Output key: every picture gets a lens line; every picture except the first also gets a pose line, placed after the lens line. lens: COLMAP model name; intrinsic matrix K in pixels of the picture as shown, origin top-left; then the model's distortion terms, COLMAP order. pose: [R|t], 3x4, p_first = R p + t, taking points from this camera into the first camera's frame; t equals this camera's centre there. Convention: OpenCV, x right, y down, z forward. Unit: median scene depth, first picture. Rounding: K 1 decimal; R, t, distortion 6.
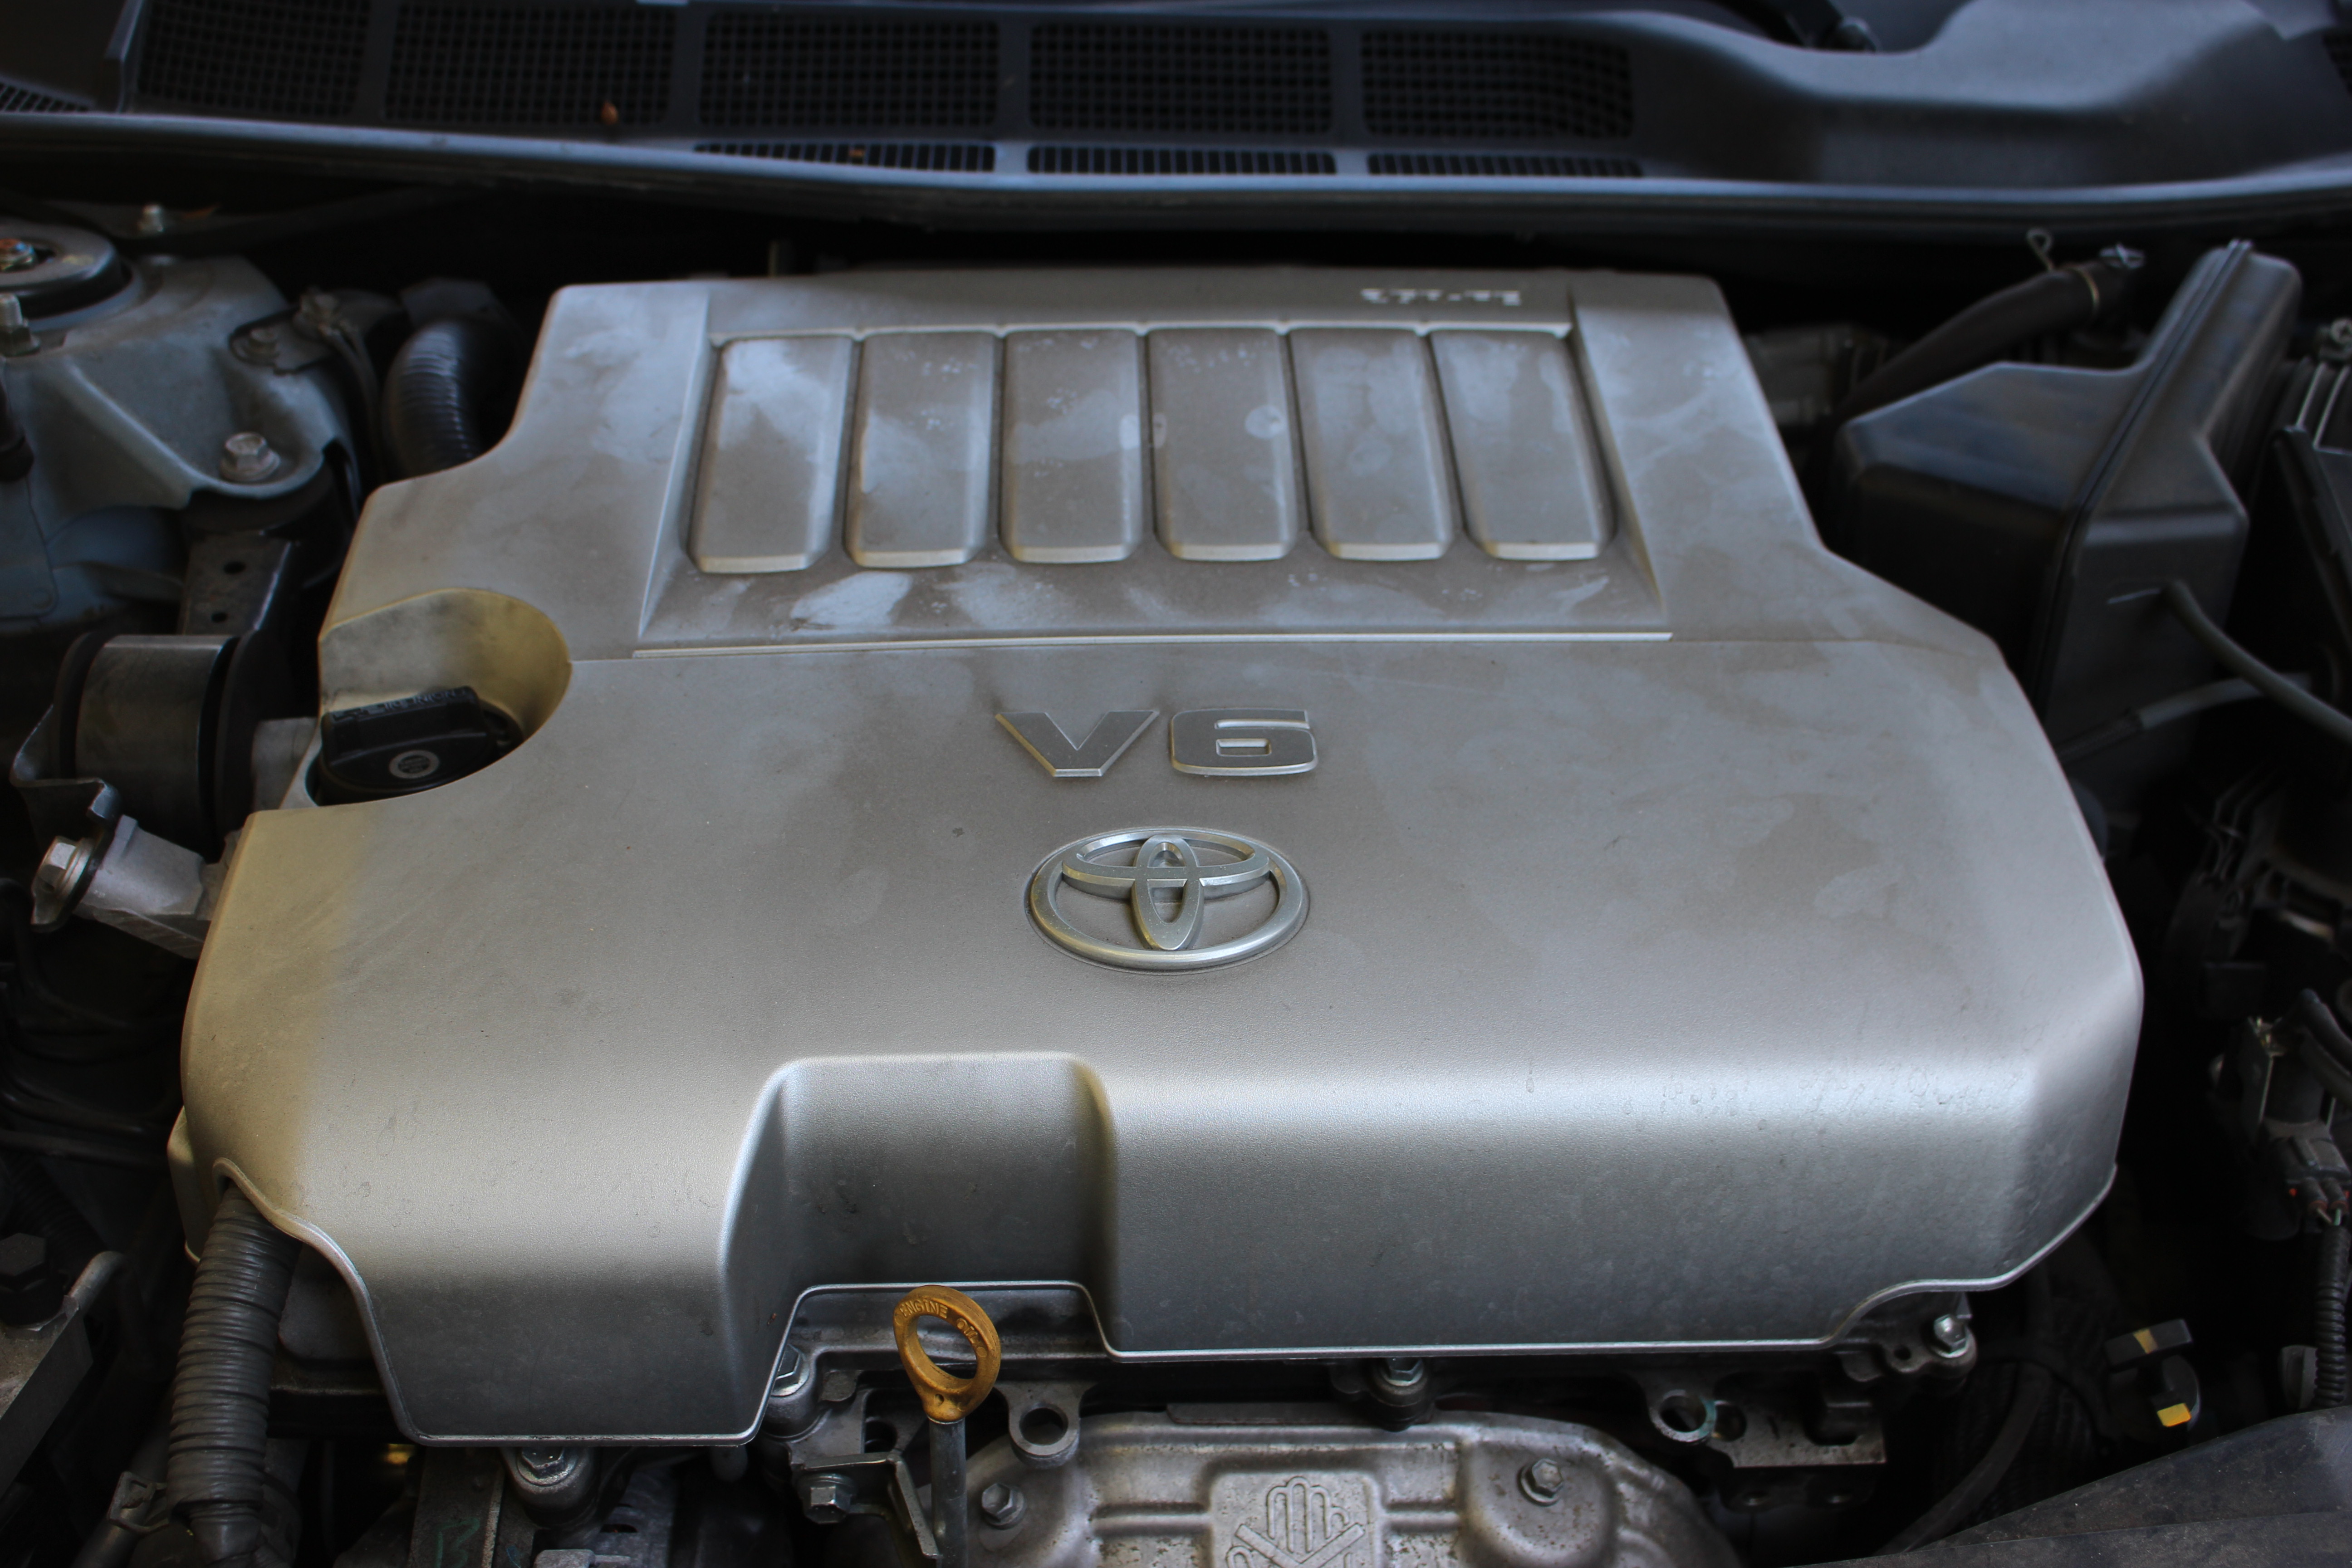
lens RADIAL K [[2505.3, 0, 1176.0], [0, 2505.3, 784.0], [0, 0, 1]] dist [-0.071051, 0.025640]
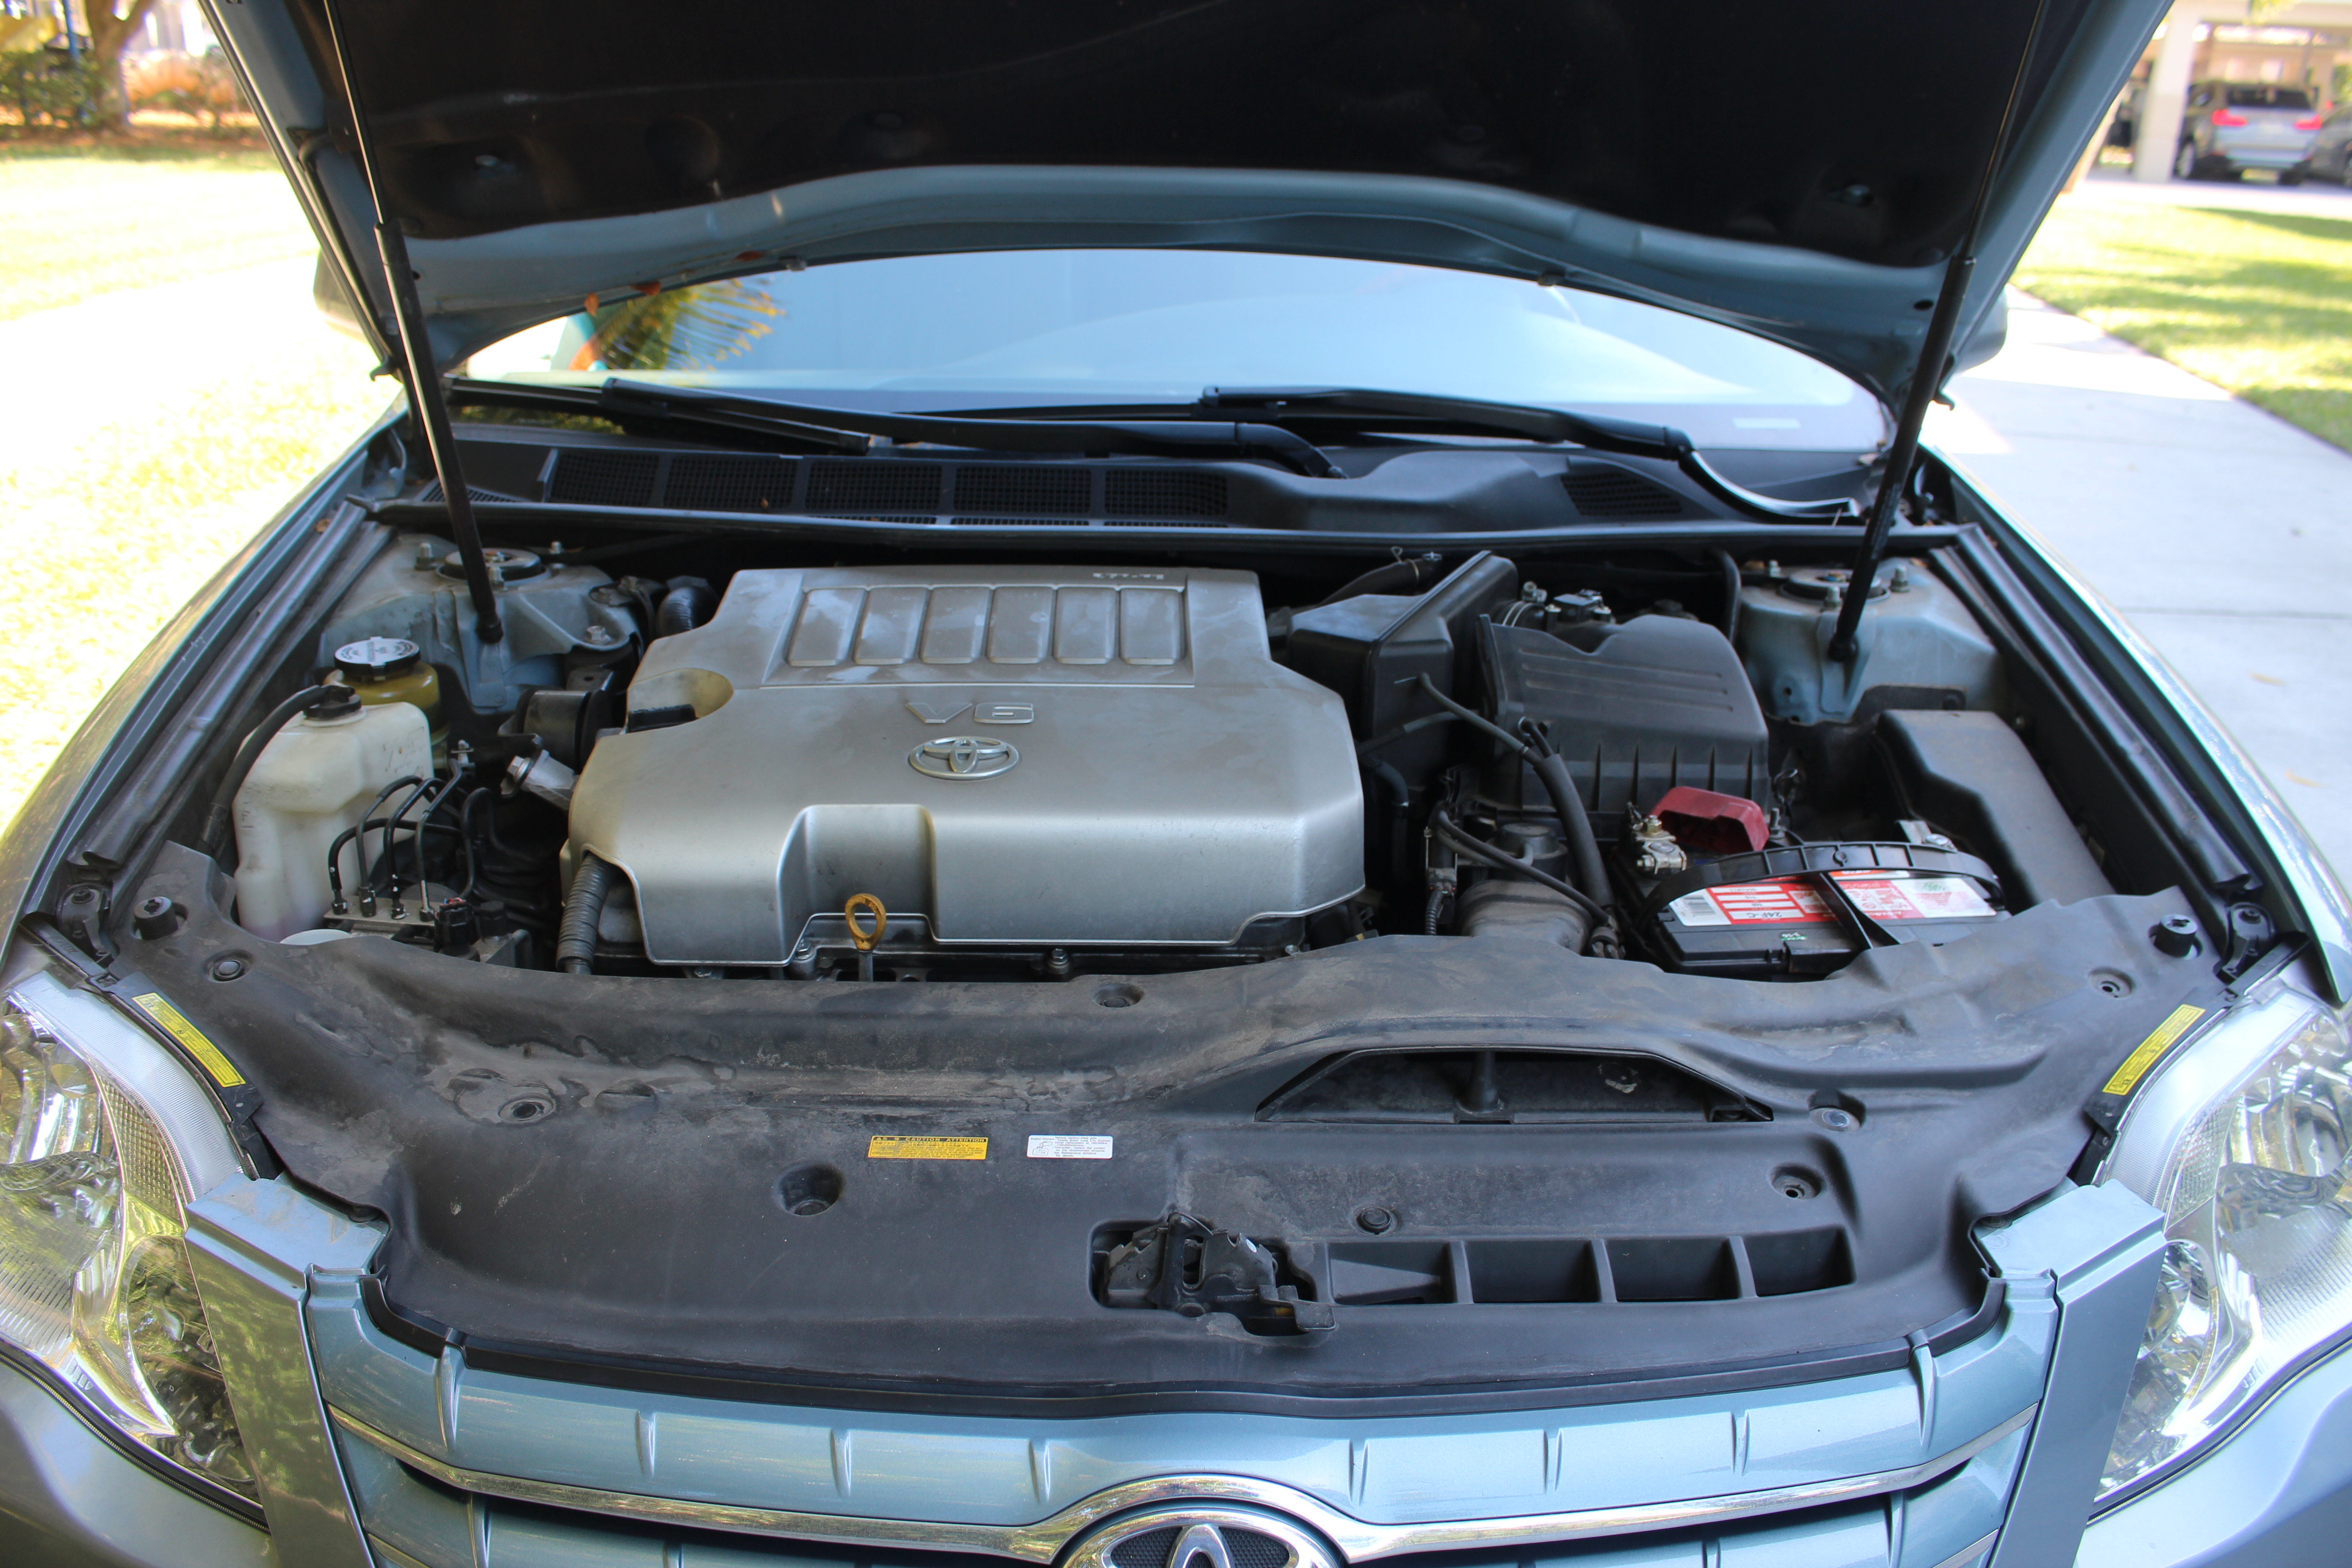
lens RADIAL K [[1912.6, 0, 1176.0], [0, 1912.6, 784.0], [0, 0, 1]] dist [-0.096390, 0.003725]
pose [[0.999899, 0.008229, -0.011567, 0.183992], [-0.010486, 0.977417, -0.211058, 0.376730], [0.009569, 0.211158, 0.977405, -0.687375]]
